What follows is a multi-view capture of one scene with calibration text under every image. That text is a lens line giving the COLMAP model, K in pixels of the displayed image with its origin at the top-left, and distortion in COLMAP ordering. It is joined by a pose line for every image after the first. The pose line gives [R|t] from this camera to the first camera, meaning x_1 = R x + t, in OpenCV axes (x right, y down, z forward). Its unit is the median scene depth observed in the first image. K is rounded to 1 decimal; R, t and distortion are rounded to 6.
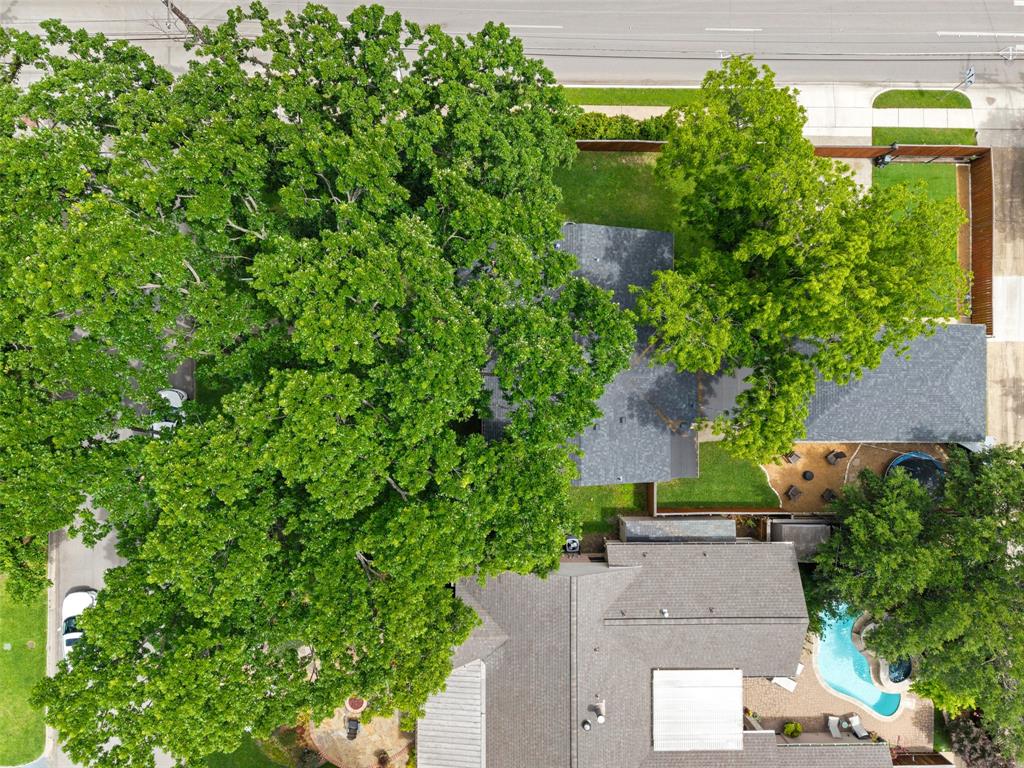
lens RADIAL K [[702.5, 0, 502.2], [0, 702.5, 381.7], [0, 0, 1]] dist [0.012244, 0.002303]
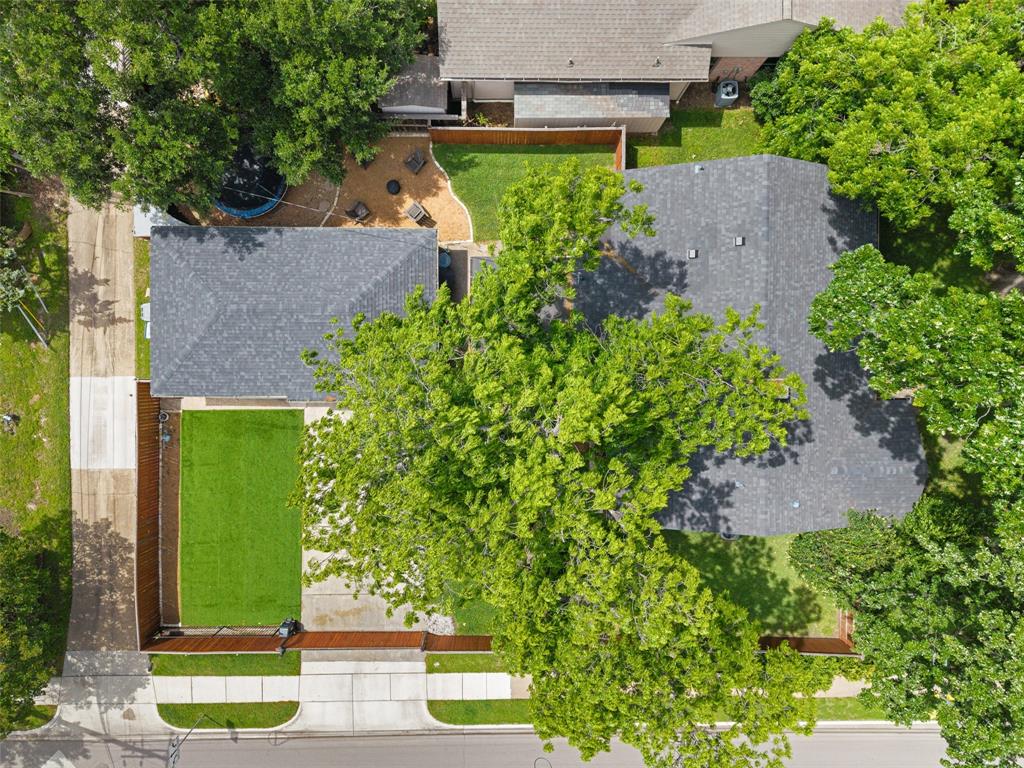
lens RADIAL K [[702.5, 0, 502.2], [0, 702.5, 381.7], [0, 0, 1]] dist [0.012244, 0.002303]
pose [[-0.999024, 0.004229, -0.043964, 0.354901], [-0.004315, -0.999989, 0.001856, -0.065645], [-0.043956, 0.002044, 0.999031, 0.280161]]
